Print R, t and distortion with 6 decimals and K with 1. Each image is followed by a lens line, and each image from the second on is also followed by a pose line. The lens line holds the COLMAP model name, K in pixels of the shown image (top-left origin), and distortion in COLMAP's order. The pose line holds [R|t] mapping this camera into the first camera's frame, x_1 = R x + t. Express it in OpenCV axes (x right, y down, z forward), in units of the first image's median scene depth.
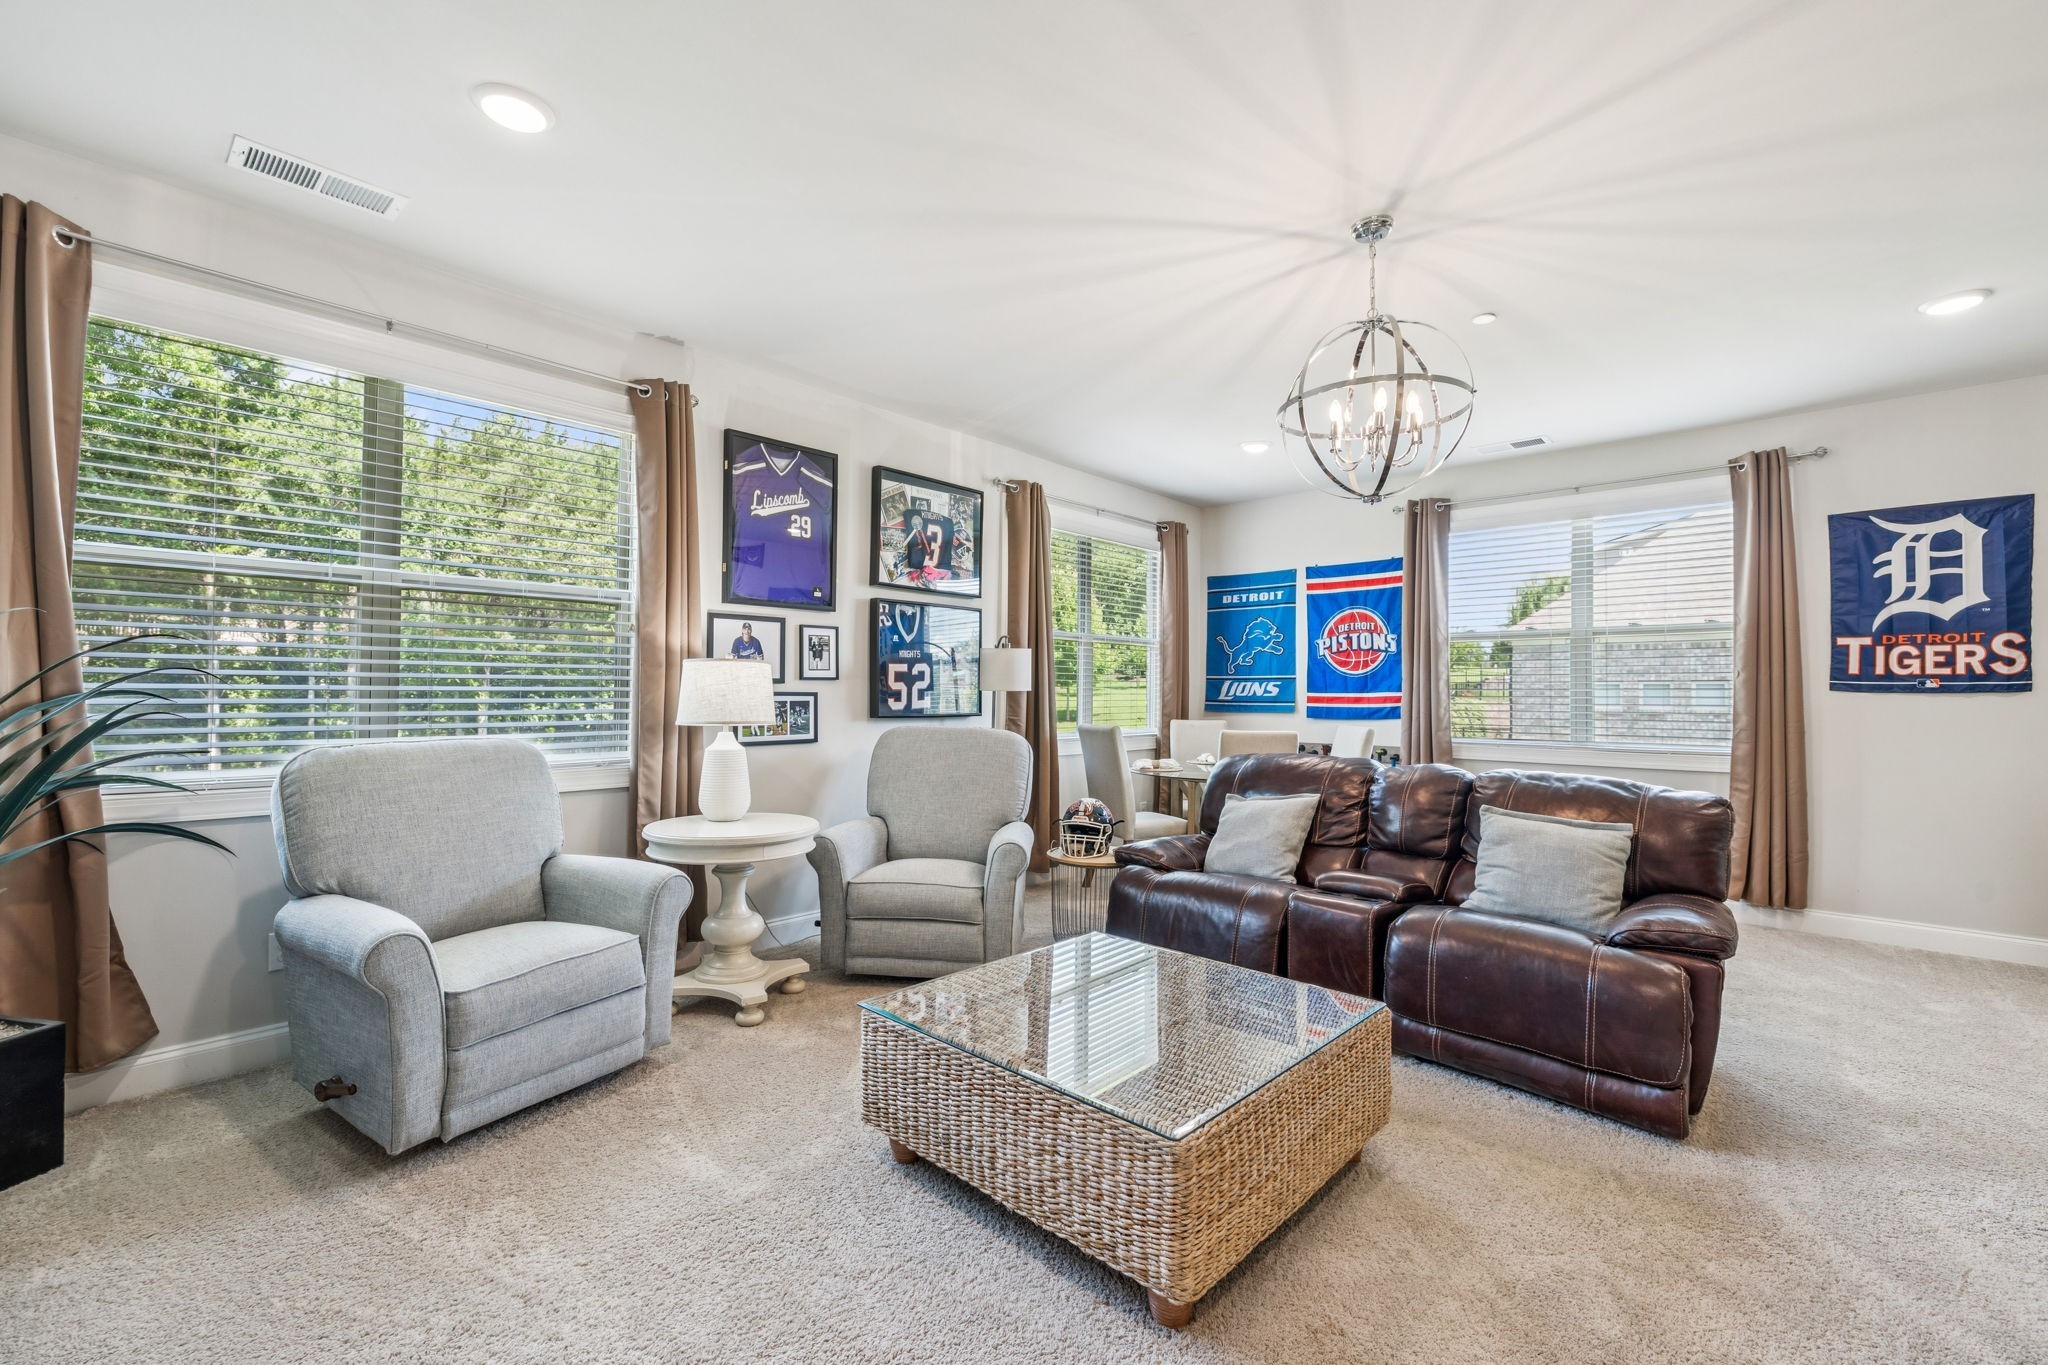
lens RADIAL K [[862.5, 0, 1024.0], [0, 862.5, 682.5], [0, 0, 1]] dist [0.000059, -0.000028]
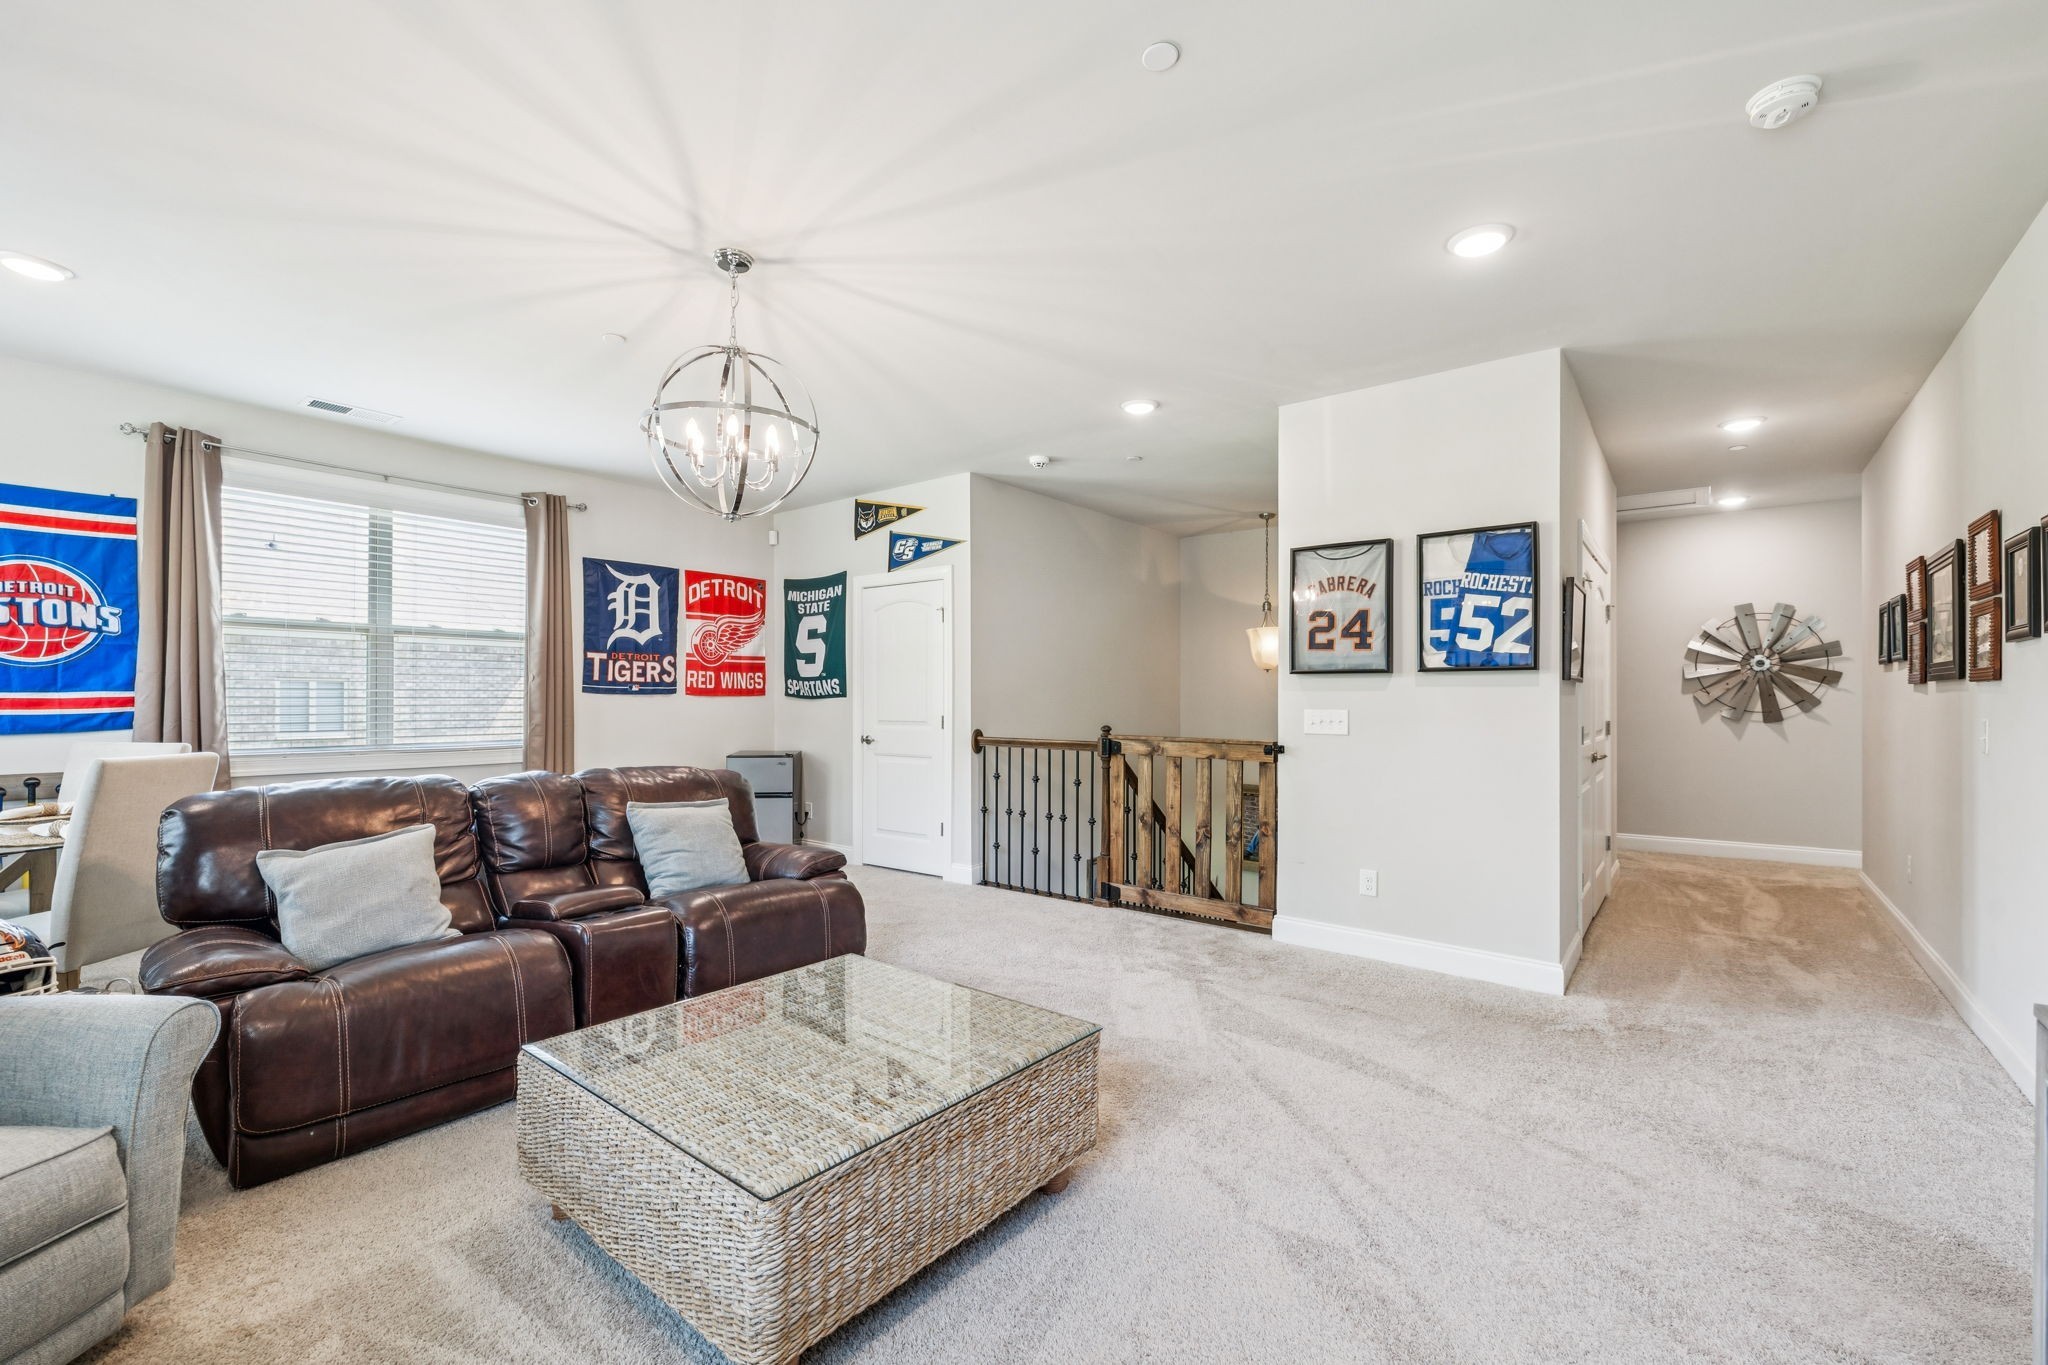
lens RADIAL K [[876.2, 0, 1020.5], [0, 876.2, 690.4], [0, 0, 1]] dist [0.000934, -0.000159]
pose [[-0.081490, 0.004677, 0.996663, -0.445419], [-0.016957, 0.999838, -0.006078, 0.003255], [-0.996530, -0.017396, -0.081397, 0.461288]]
